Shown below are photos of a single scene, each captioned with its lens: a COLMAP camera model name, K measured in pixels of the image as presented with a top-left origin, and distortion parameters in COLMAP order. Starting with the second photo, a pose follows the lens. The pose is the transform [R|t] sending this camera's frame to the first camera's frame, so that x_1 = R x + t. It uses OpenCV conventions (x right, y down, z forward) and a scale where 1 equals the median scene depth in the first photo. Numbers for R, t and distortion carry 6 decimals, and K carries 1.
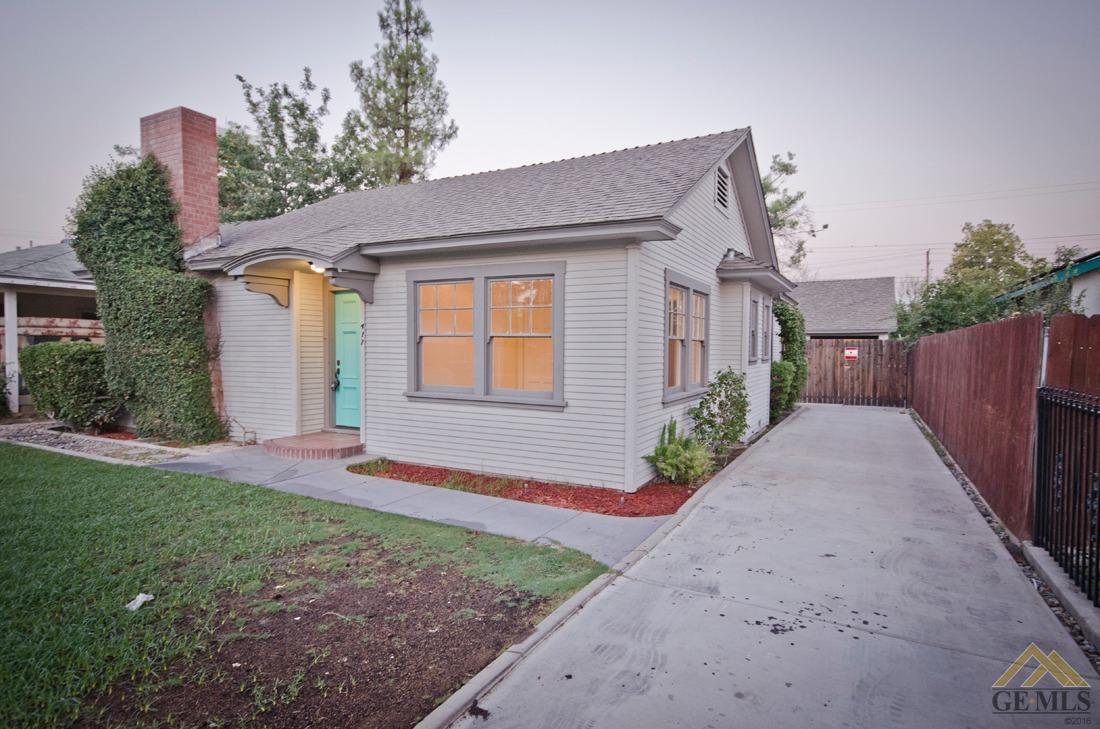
lens RADIAL K [[602.1, 0, 550.9], [0, 602.1, 367.1], [0, 0, 1]] dist [0.013521, 0.007109]
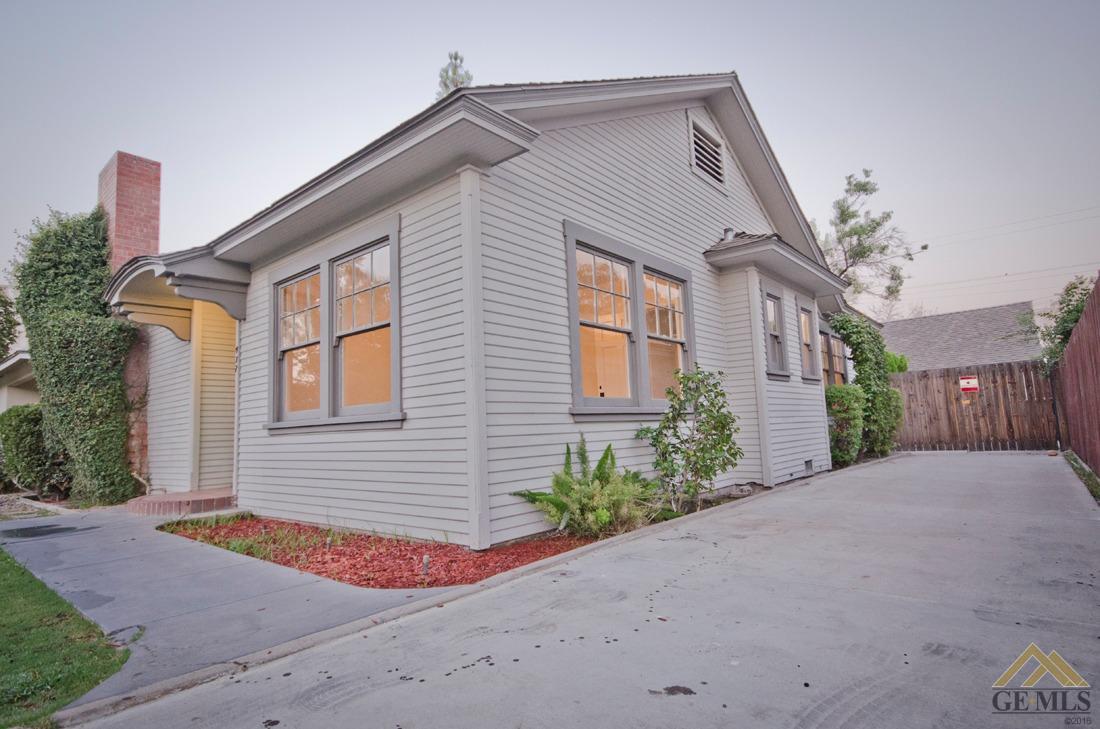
lens RADIAL K [[572.0, 0, 549.2], [0, 572.0, 367.1], [0, 0, 1]] dist [0.017445, -0.002885]
pose [[0.975407, -0.072312, -0.208212, 0.231593], [0.042179, 0.988432, -0.145685, 0.077252], [0.216338, 0.133320, 0.967173, 0.294385]]
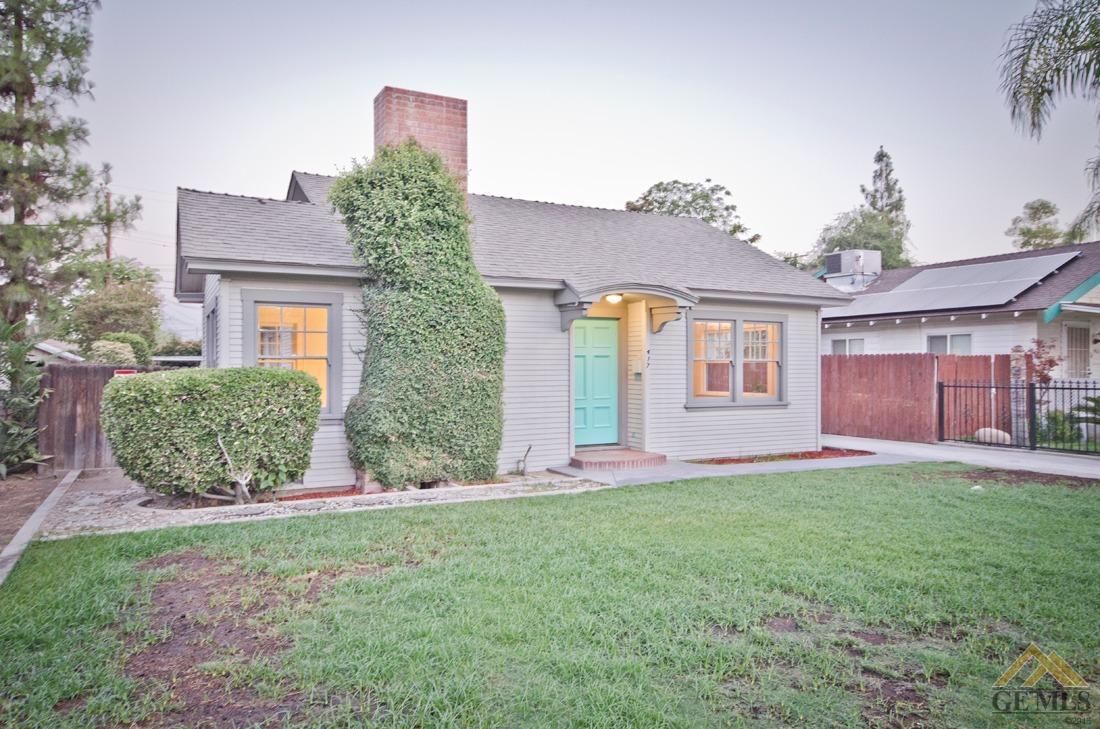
lens RADIAL K [[747.4, 0, 554.1], [0, 747.4, 365.7], [0, 0, 1]] dist [0.008977, 0.008558]
pose [[0.554144, -0.006421, 0.832396, -1.426097], [0.032819, 0.999361, -0.014139, -0.022907], [-0.831773, 0.035153, 0.554001, 0.299352]]
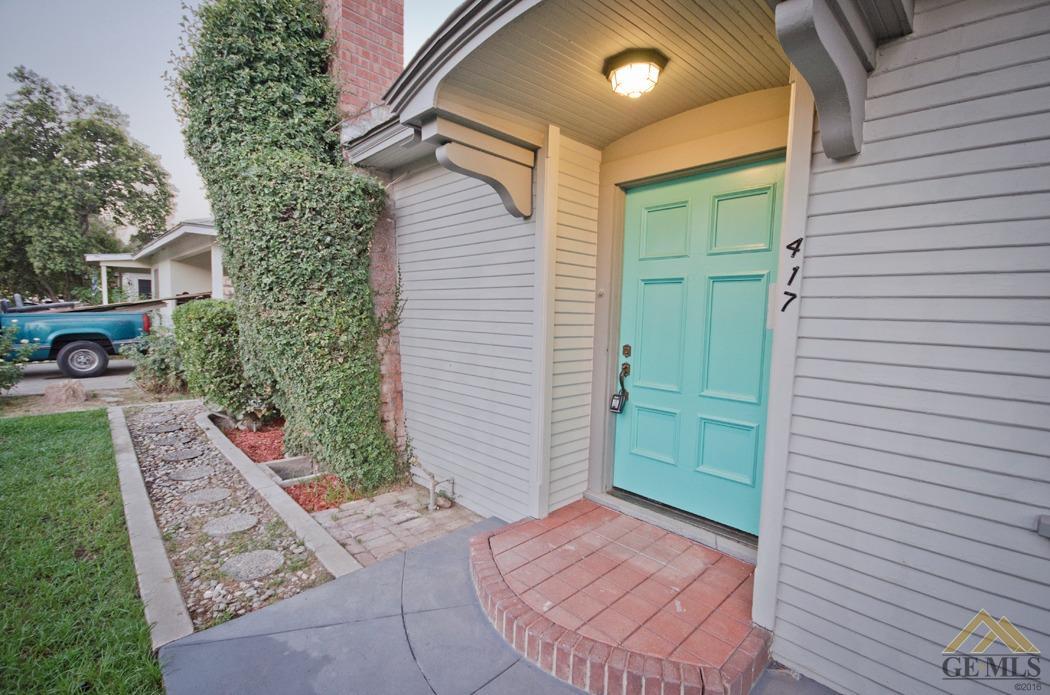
lens RADIAL K [[461.6, 0, 523.7], [0, 461.6, 350.8], [0, 0, 1]] dist [-0.002045, -0.000579]
pose [[0.952965, 0.044390, -0.299811, -0.321092], [-0.030975, 0.998301, 0.049352, -0.021193], [0.301493, -0.037744, 0.952721, 0.651462]]
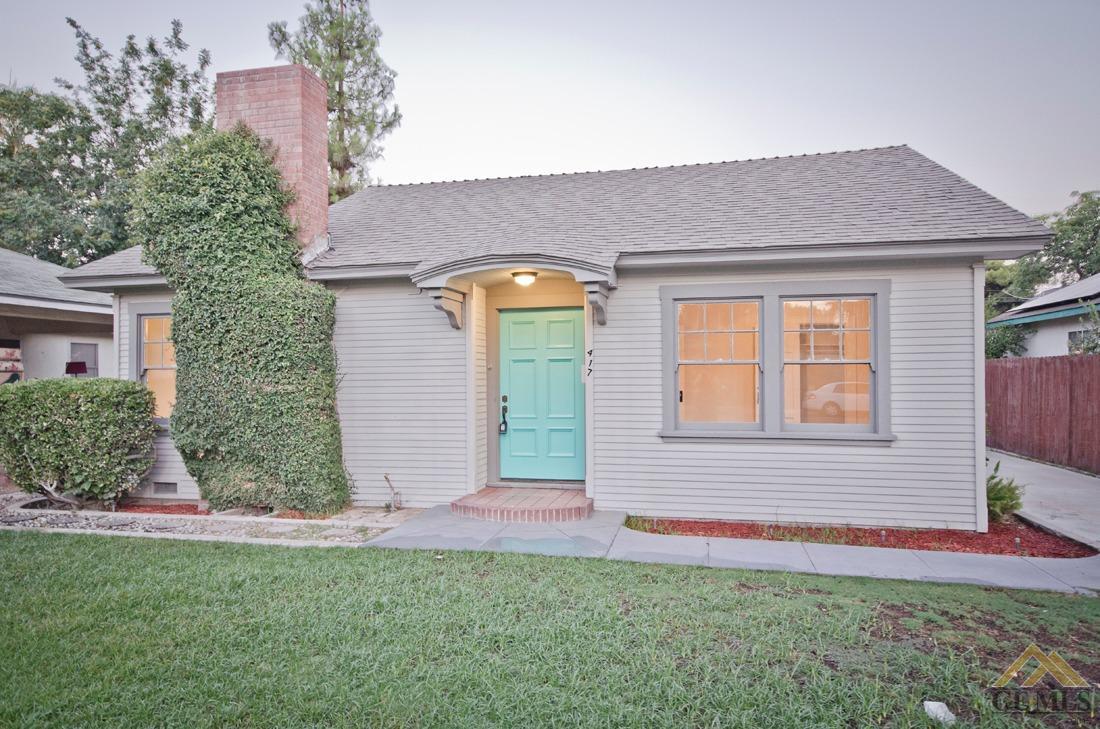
lens RADIAL K [[690.1, 0, 553.2], [0, 690.1, 364.8], [0, 0, 1]] dist [0.012406, 0.008486]
pose [[0.962578, -0.010012, 0.270819, -0.535000], [0.023125, 0.998707, -0.045271, -0.009033], [-0.270016, 0.049840, 0.961565, 0.102817]]
